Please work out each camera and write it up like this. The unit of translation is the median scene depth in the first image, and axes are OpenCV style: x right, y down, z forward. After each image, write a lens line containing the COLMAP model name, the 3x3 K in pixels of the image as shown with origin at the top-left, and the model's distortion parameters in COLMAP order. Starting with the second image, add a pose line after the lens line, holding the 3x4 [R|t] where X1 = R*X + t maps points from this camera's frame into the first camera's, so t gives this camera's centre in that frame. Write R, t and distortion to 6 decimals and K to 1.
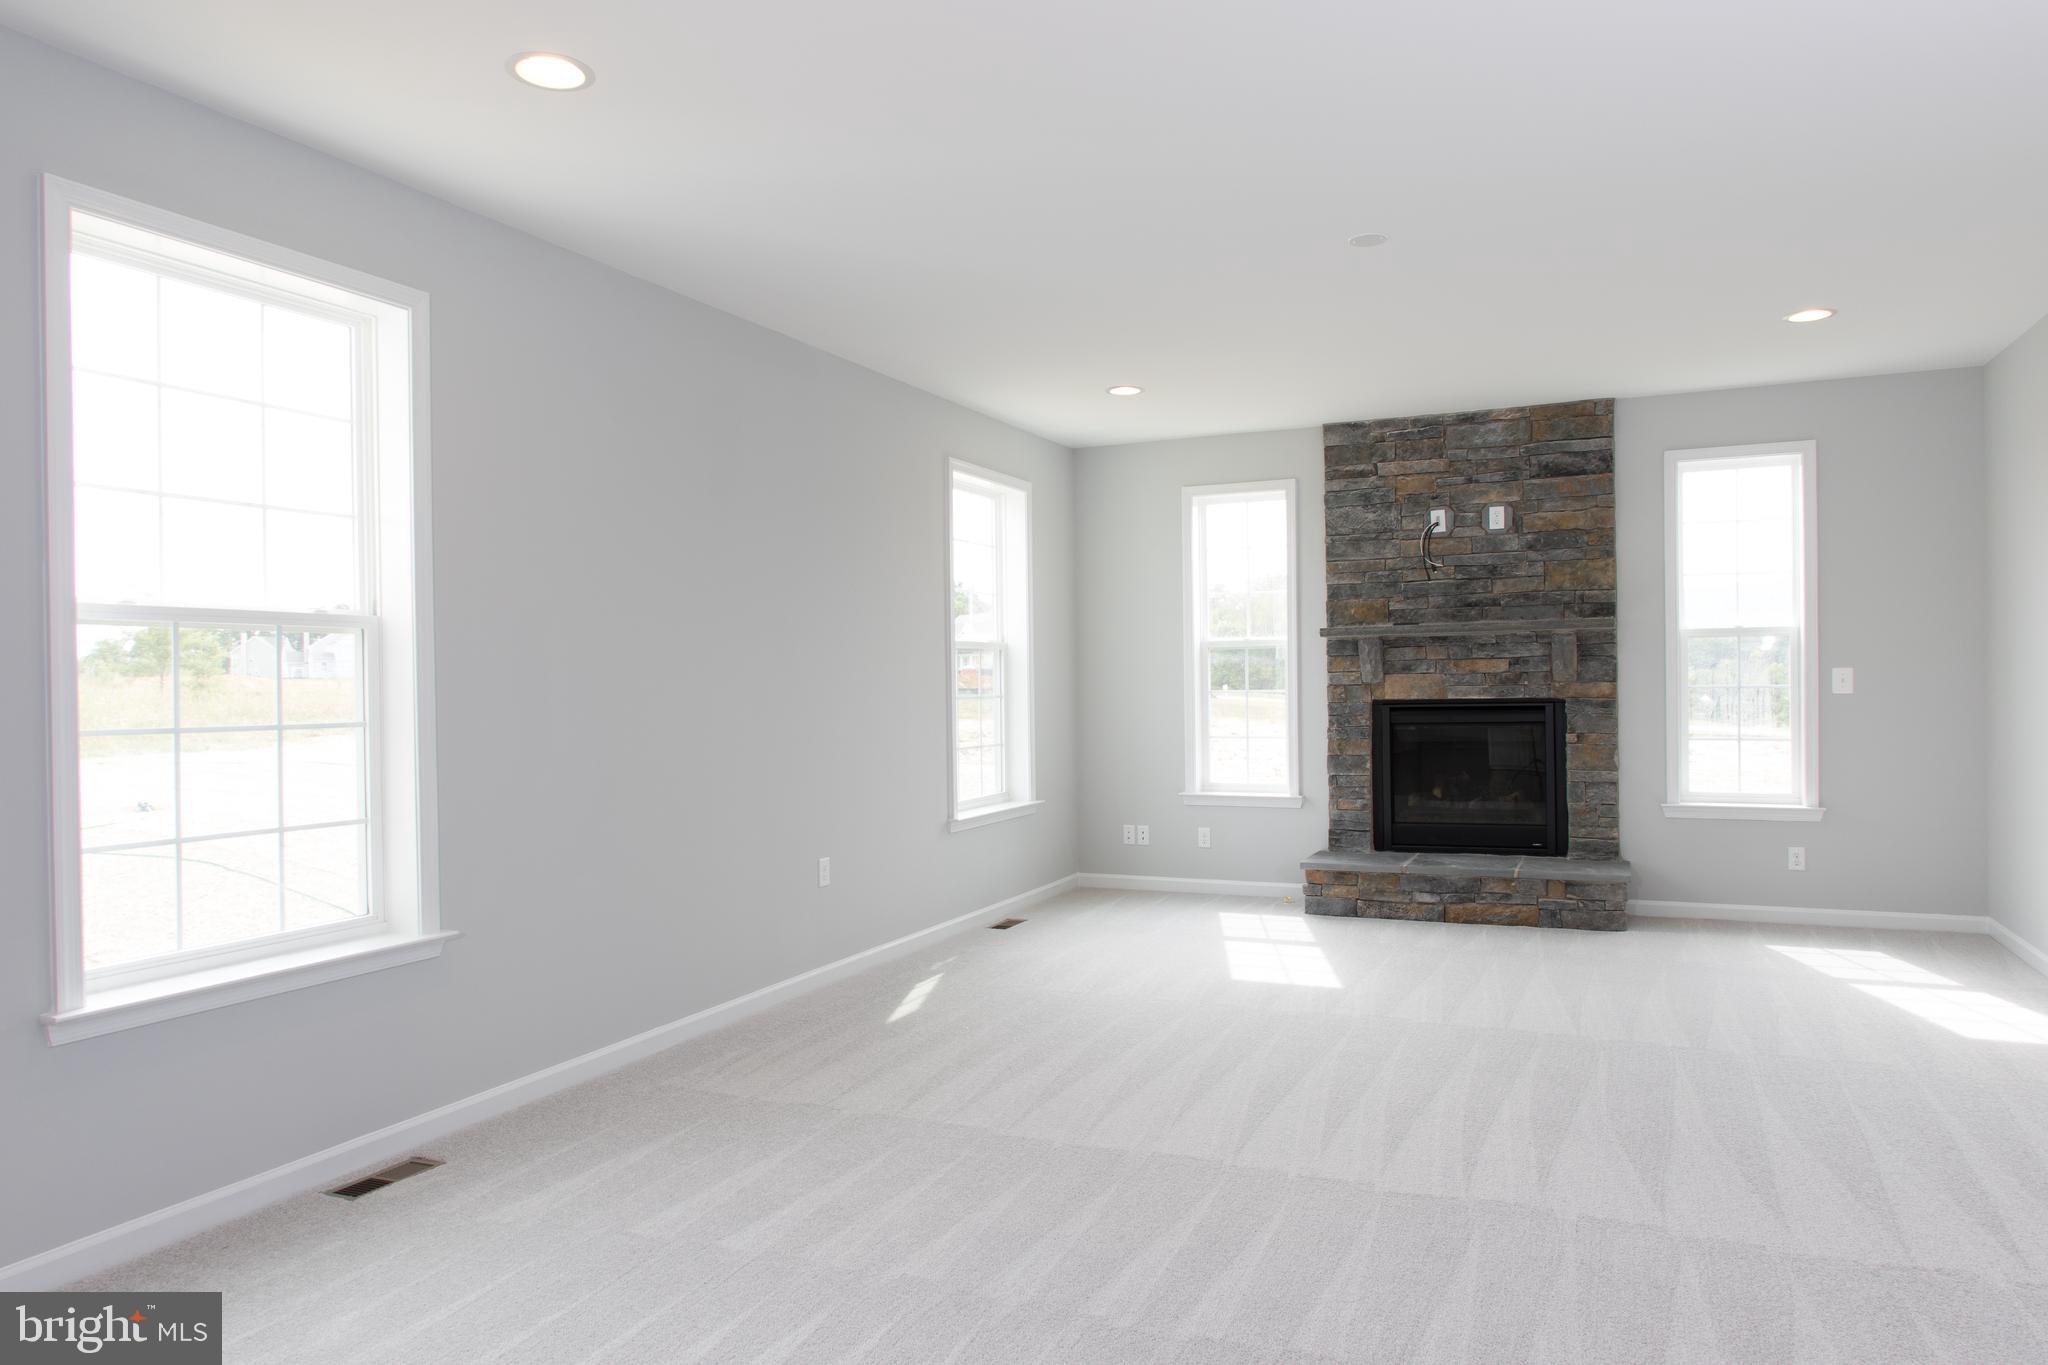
lens RADIAL K [[1321.4, 0, 1024.9], [0, 1321.4, 682.7], [0, 0, 1]] dist [0.005817, -0.010770]
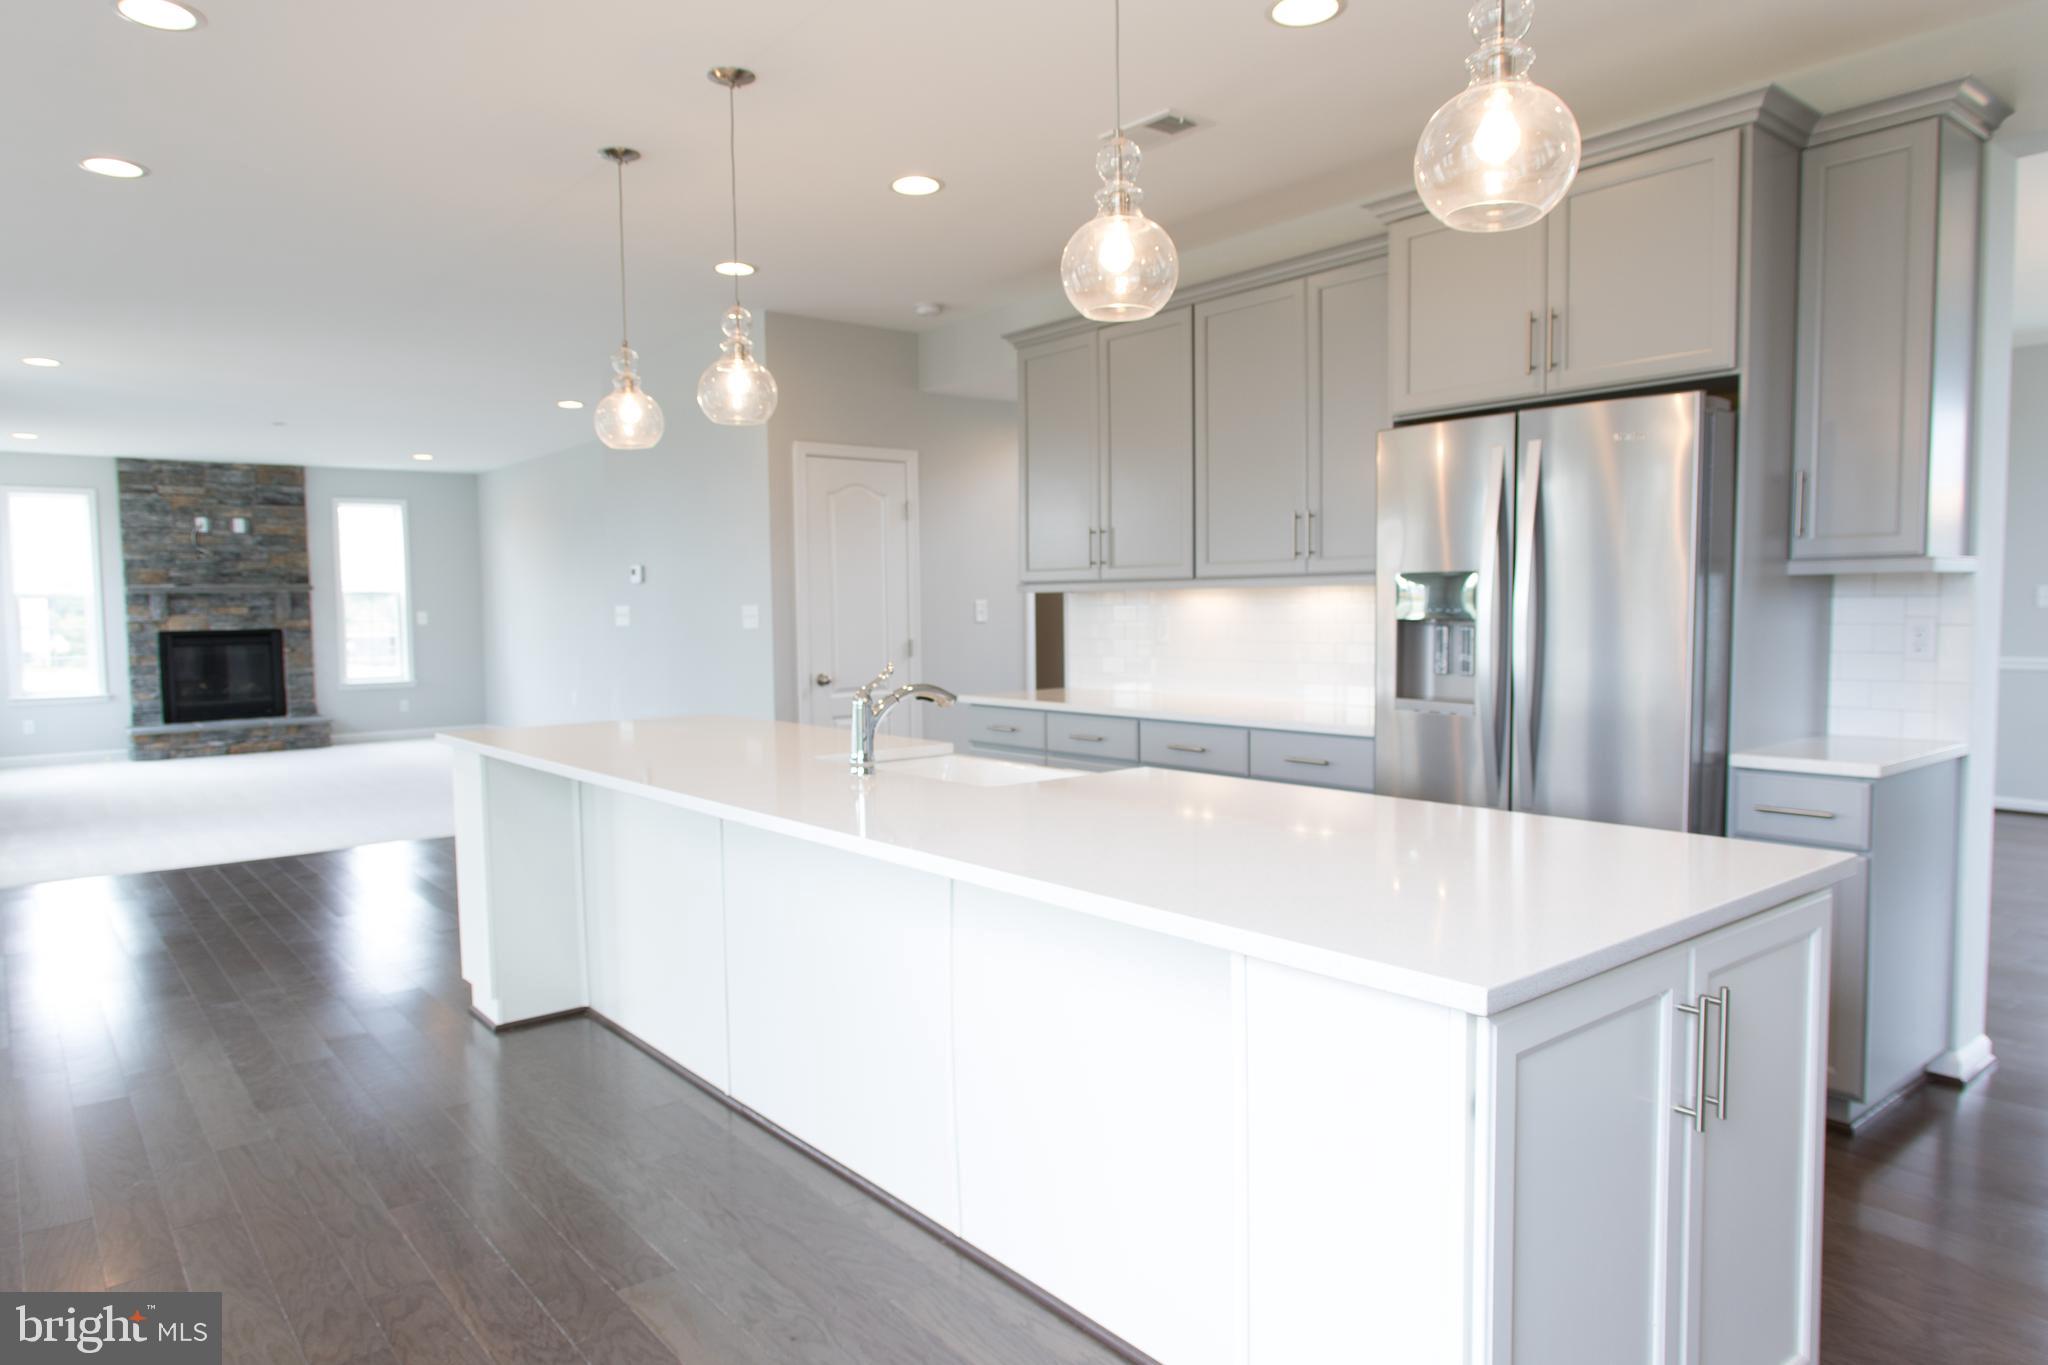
lens RADIAL K [[1321.4, 0, 1024.5], [0, 1321.4, 691.4], [0, 0, 1]] dist [0.005817, -0.010770]
pose [[0.452373, -0.051320, 0.890351, -0.731632], [0.012502, 0.998610, 0.051208, 0.017391], [-0.891741, -0.012034, 0.452385, -0.710058]]
